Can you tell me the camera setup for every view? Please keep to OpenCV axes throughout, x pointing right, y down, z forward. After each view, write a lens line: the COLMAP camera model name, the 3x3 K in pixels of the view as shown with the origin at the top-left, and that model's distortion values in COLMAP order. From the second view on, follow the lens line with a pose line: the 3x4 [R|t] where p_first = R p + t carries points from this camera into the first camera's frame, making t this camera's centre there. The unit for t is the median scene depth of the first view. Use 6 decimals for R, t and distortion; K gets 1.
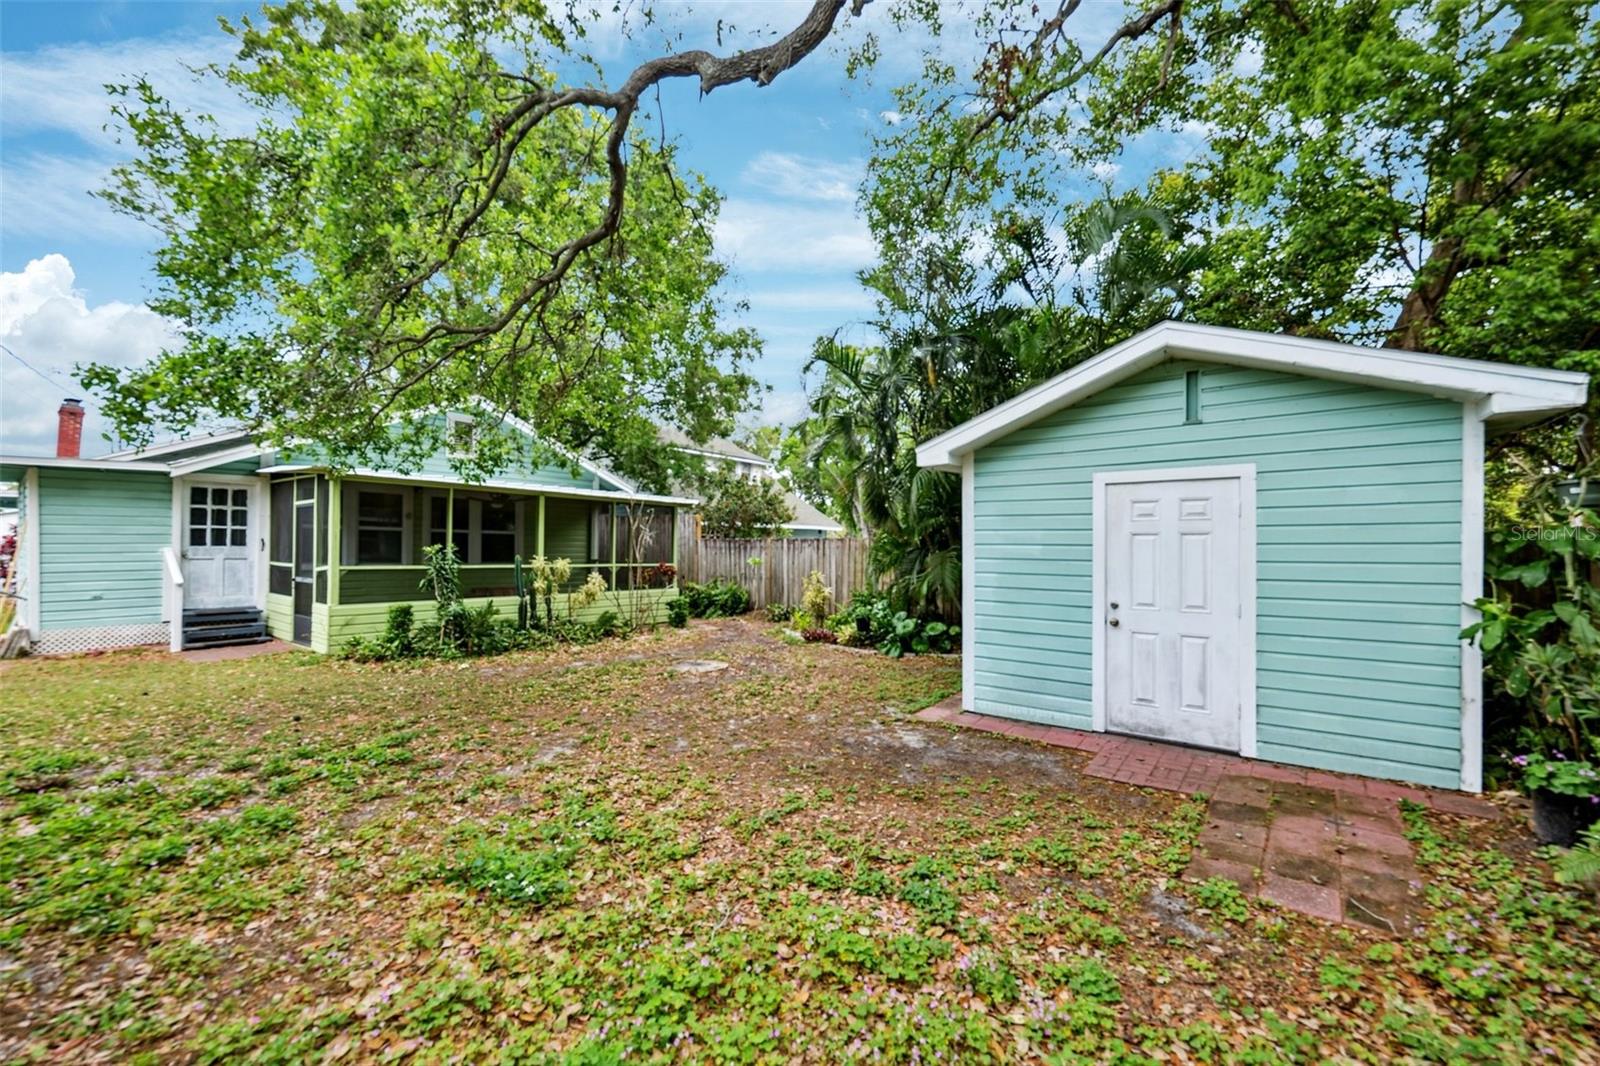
lens RADIAL K [[641.9, 0, 804.2], [0, 641.9, 542.7], [0, 0, 1]] dist [-0.000764, -0.000068]
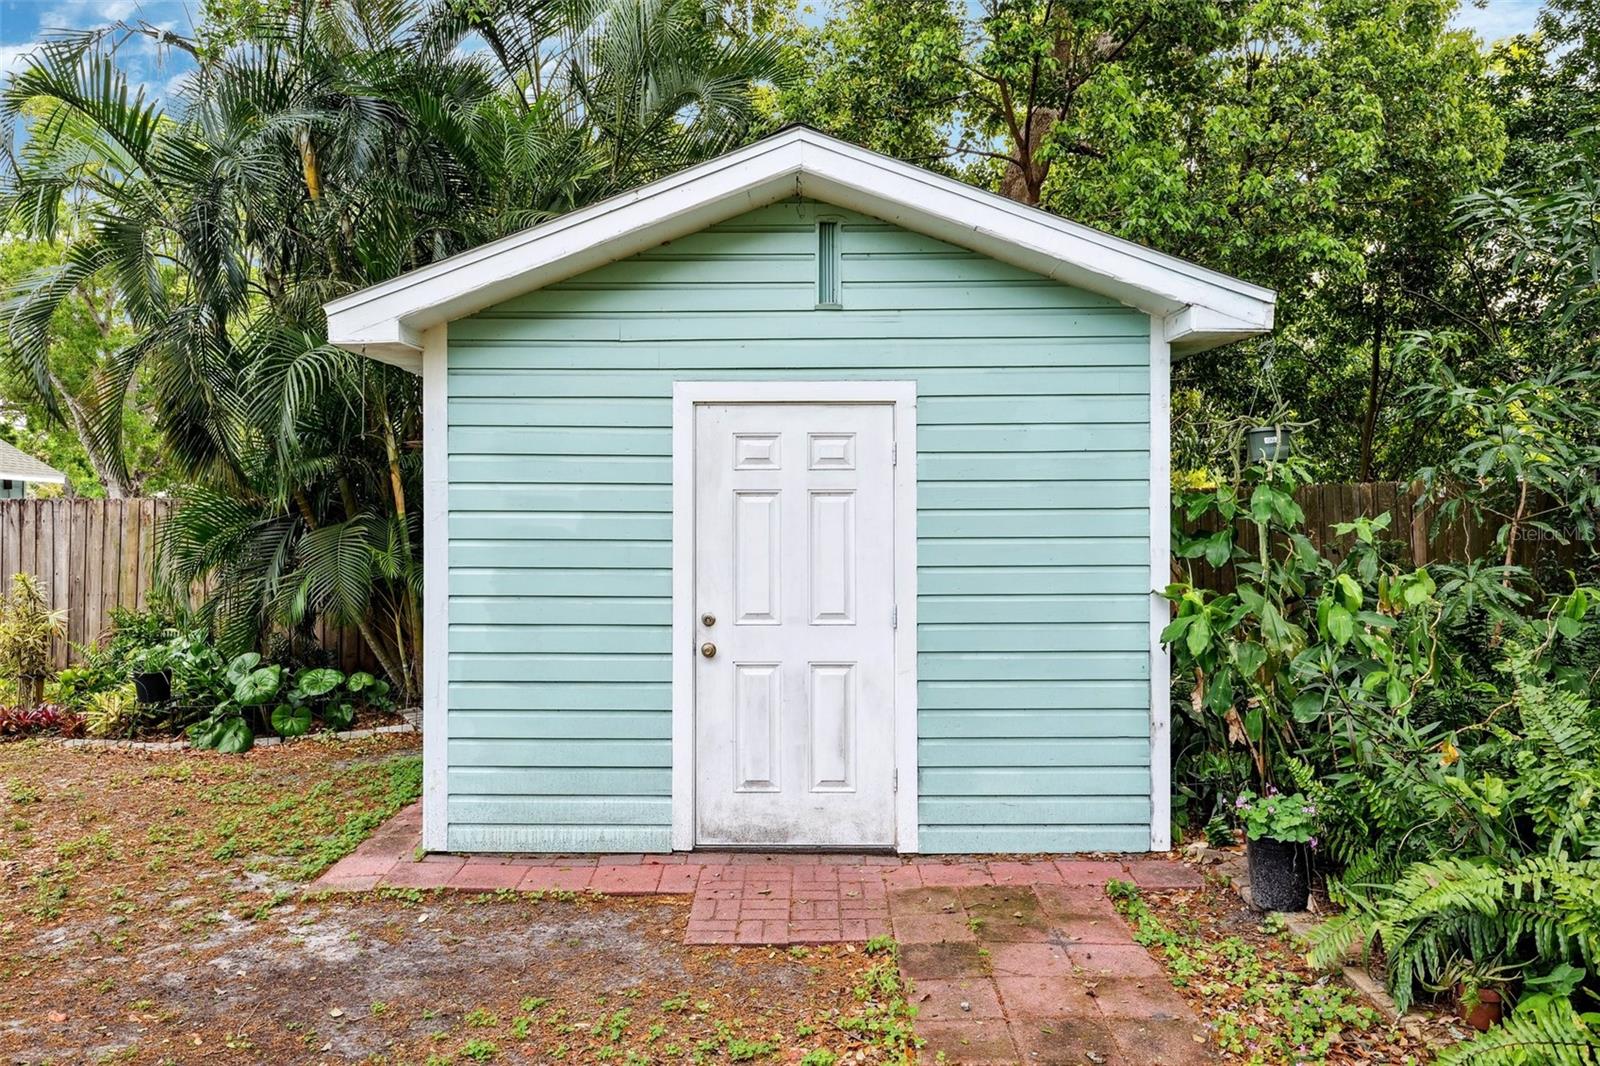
lens RADIAL K [[1140.3, 0, 806.0], [0, 1140.3, 498.7], [0, 0, 1]] dist [0.005211, -0.005240]
pose [[0.805474, 0.005248, 0.592608, -0.040450], [0.000372, 0.999956, -0.009361, 0.001224], [-0.592631, 0.007760, 0.805437, 0.156770]]
